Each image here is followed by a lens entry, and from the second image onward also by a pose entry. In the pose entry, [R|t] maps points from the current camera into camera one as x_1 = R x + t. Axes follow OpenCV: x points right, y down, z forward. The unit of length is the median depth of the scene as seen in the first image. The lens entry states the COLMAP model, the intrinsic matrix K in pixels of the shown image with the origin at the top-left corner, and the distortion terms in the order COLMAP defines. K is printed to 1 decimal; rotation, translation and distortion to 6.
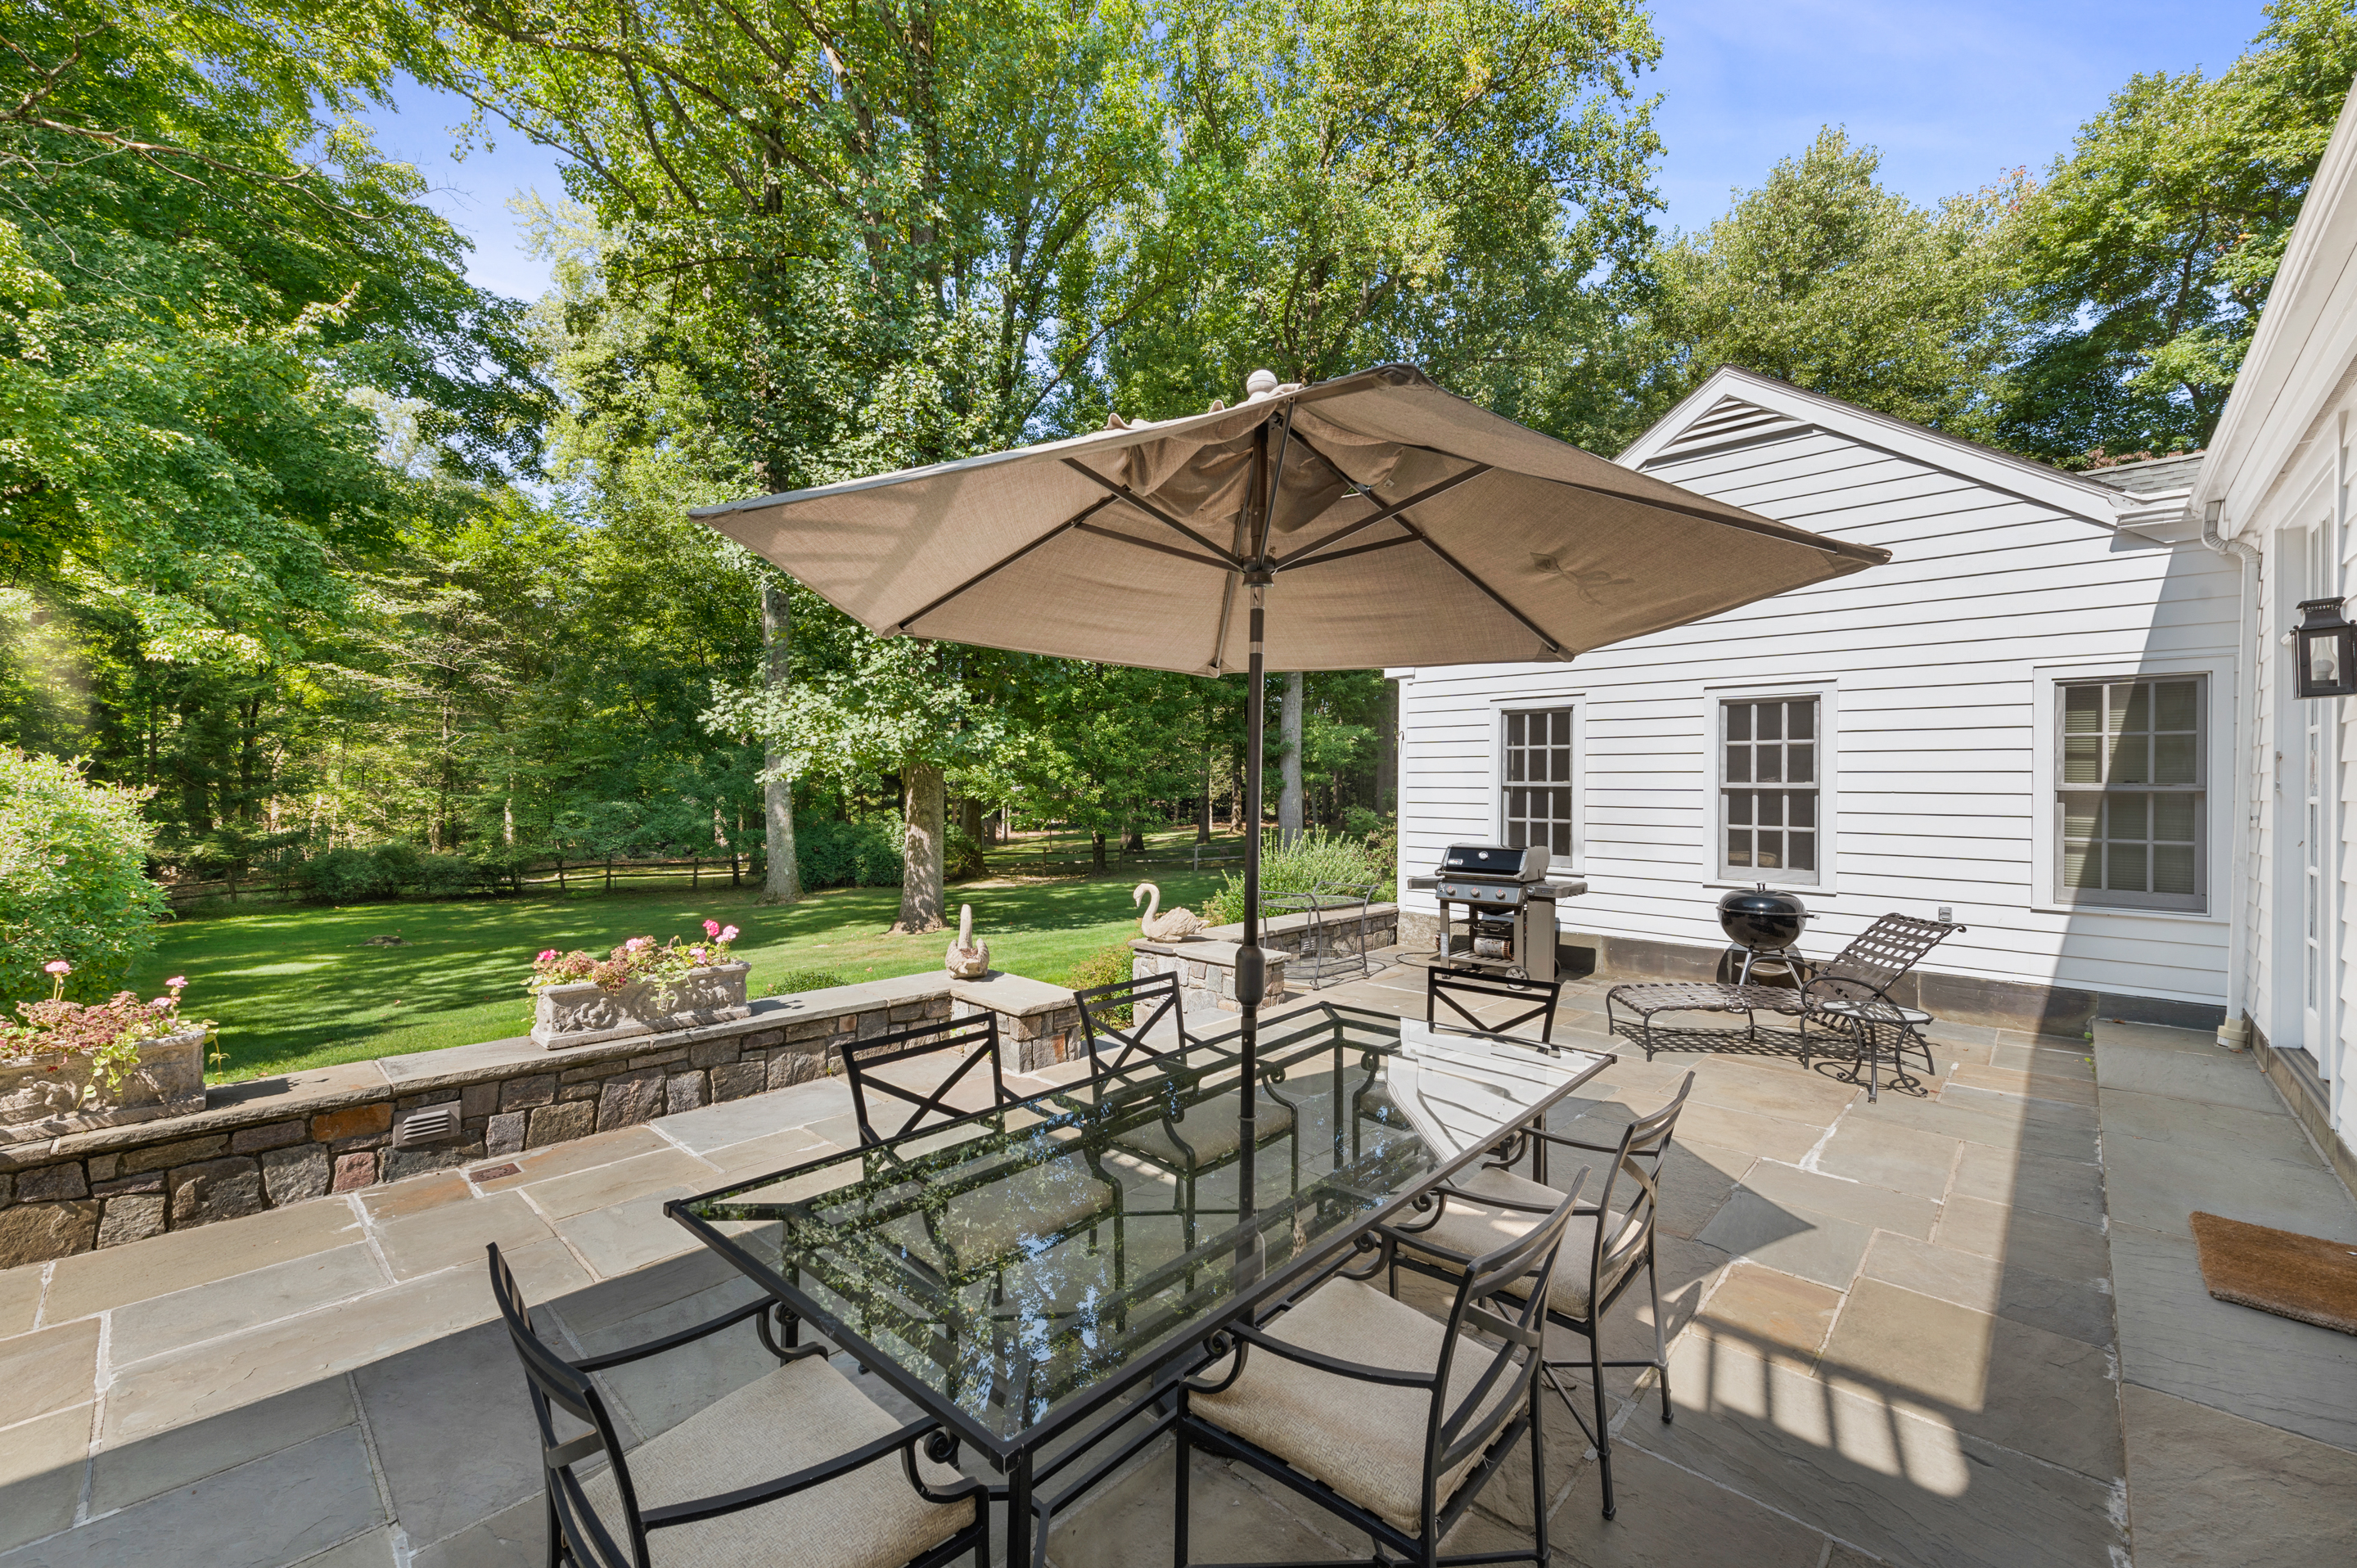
lens RADIAL K [[945.5, 0, 1178.5], [0, 945.5, 784.0], [0, 0, 1]] dist [-0.001236, -0.000062]
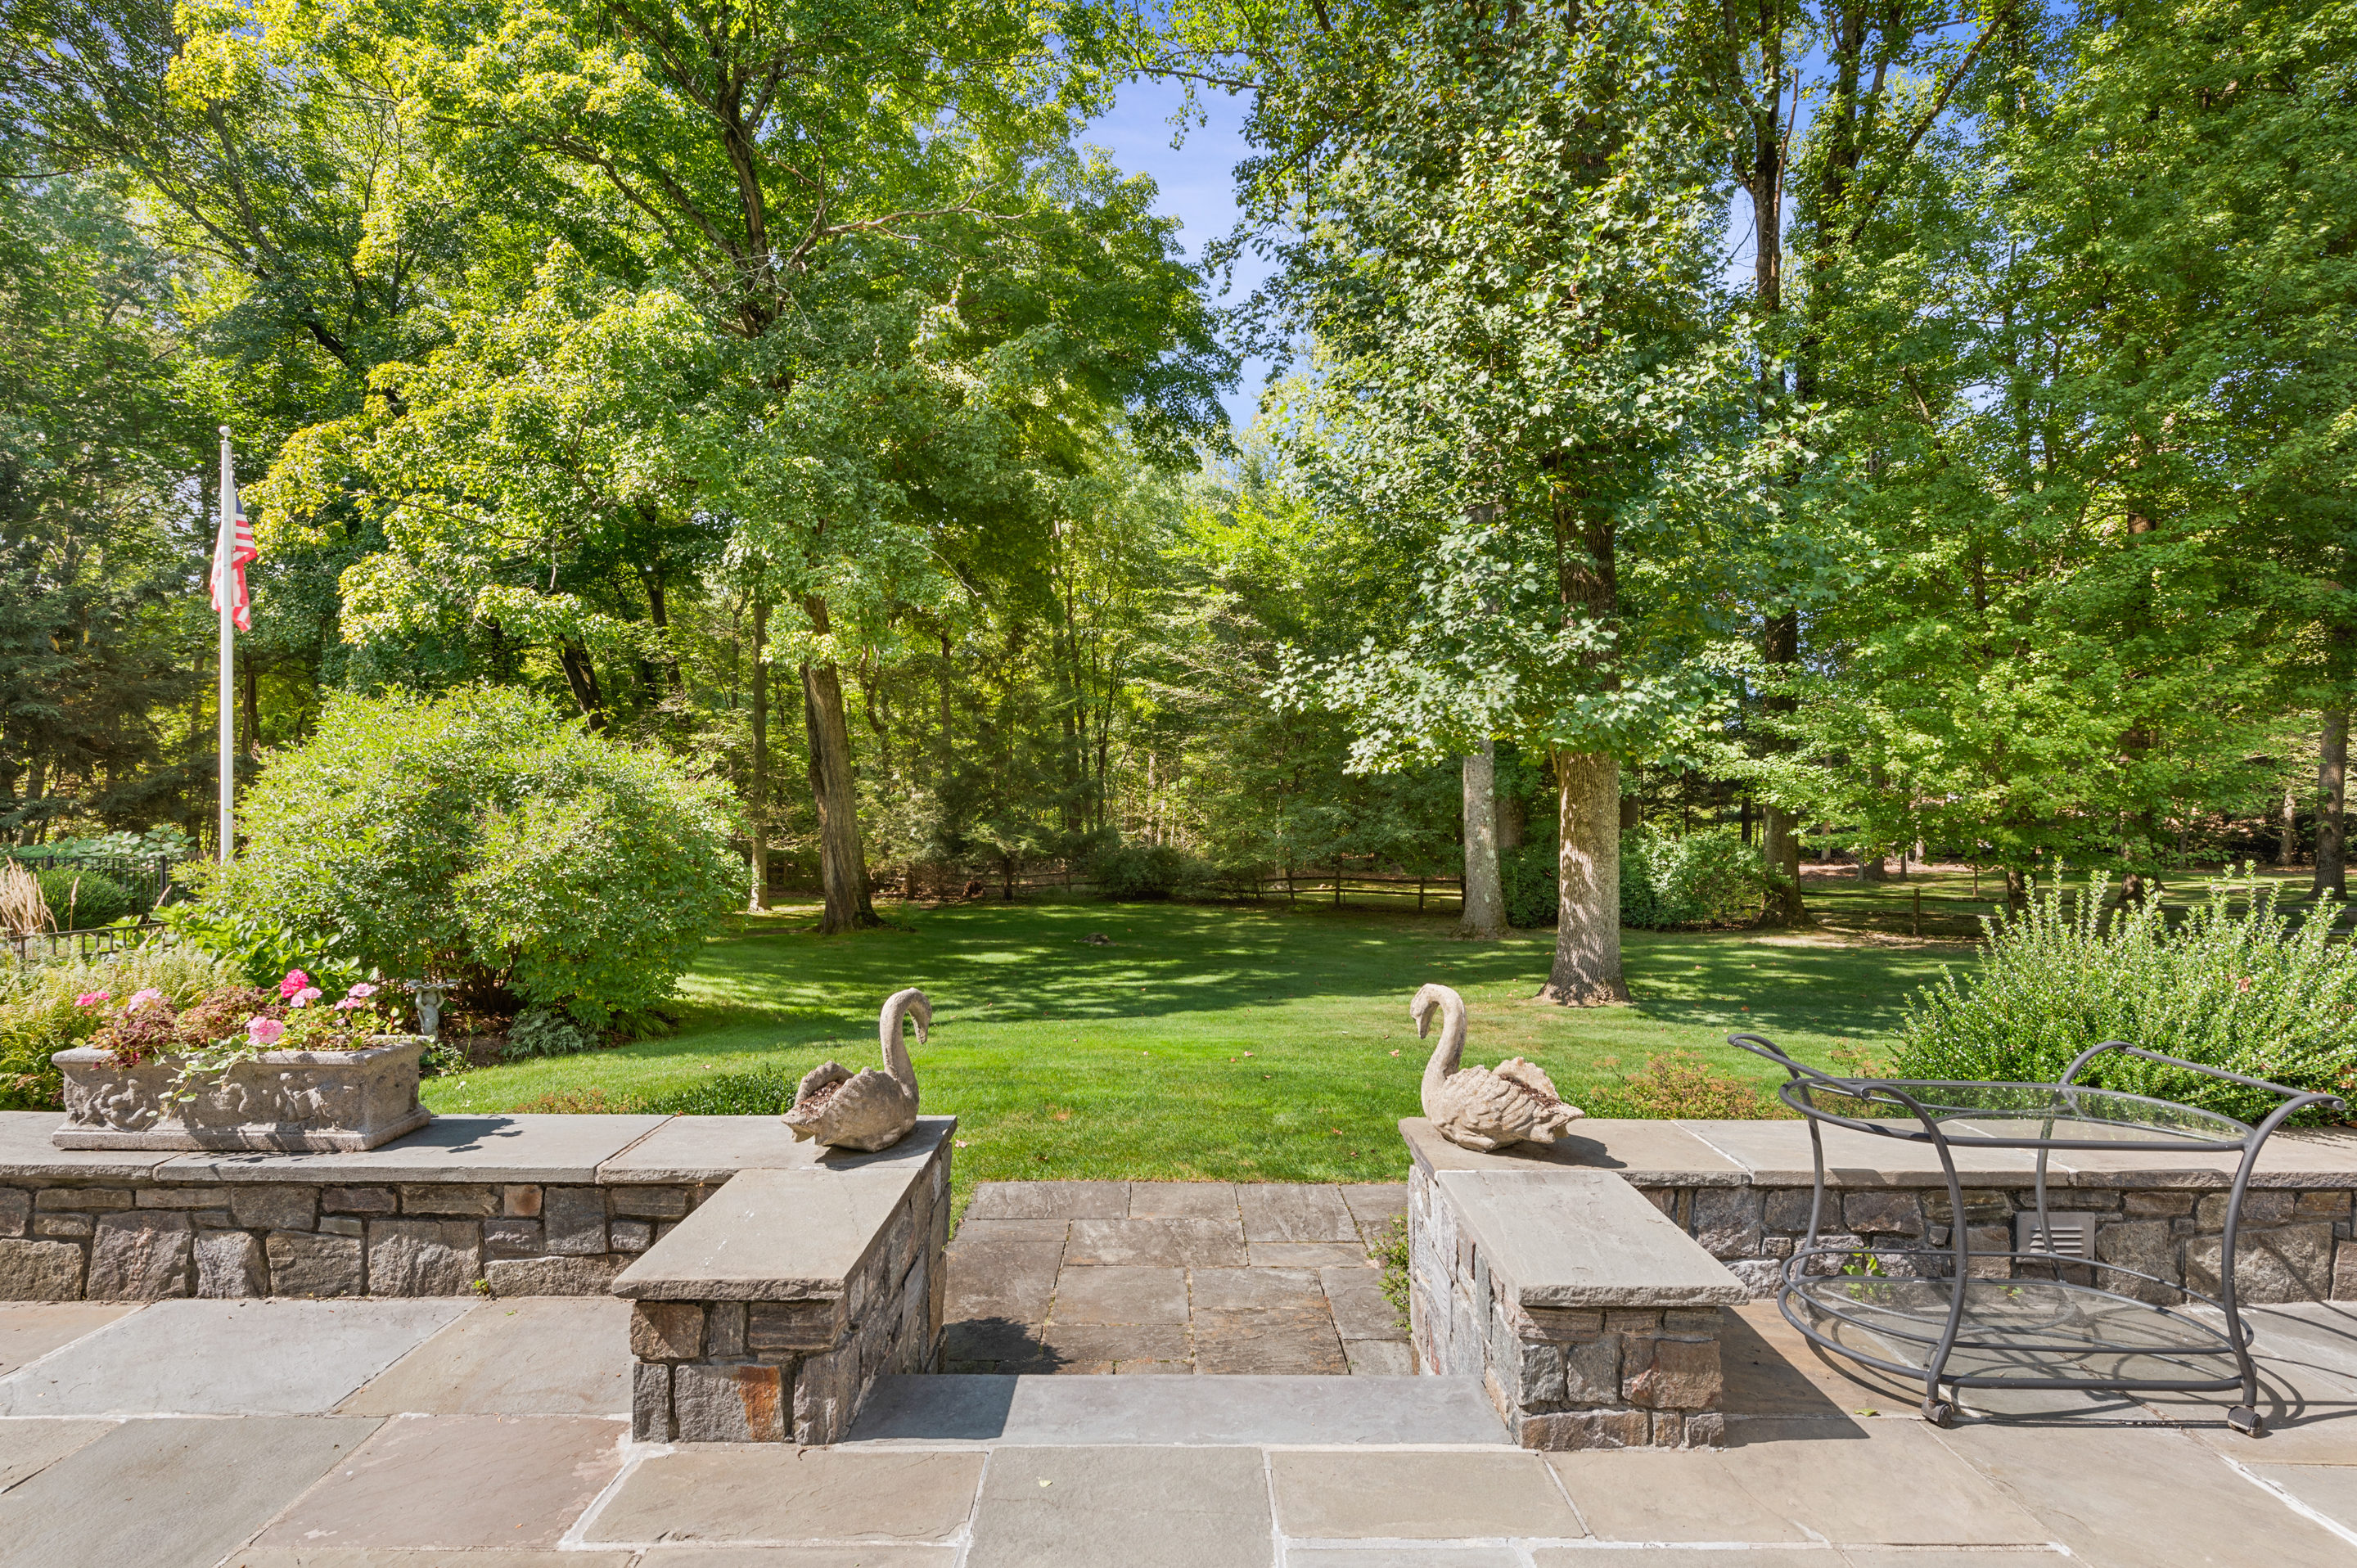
lens RADIAL K [[1123.2, 0, 1178.5], [0, 1123.2, 784.0], [0, 0, 1]] dist [0.027377, -0.016497]
pose [[0.692323, -0.005023, -0.721570, 0.161663], [-0.001984, 0.999959, -0.008864, 0.016058], [0.721585, 0.007568, 0.692284, 0.398740]]
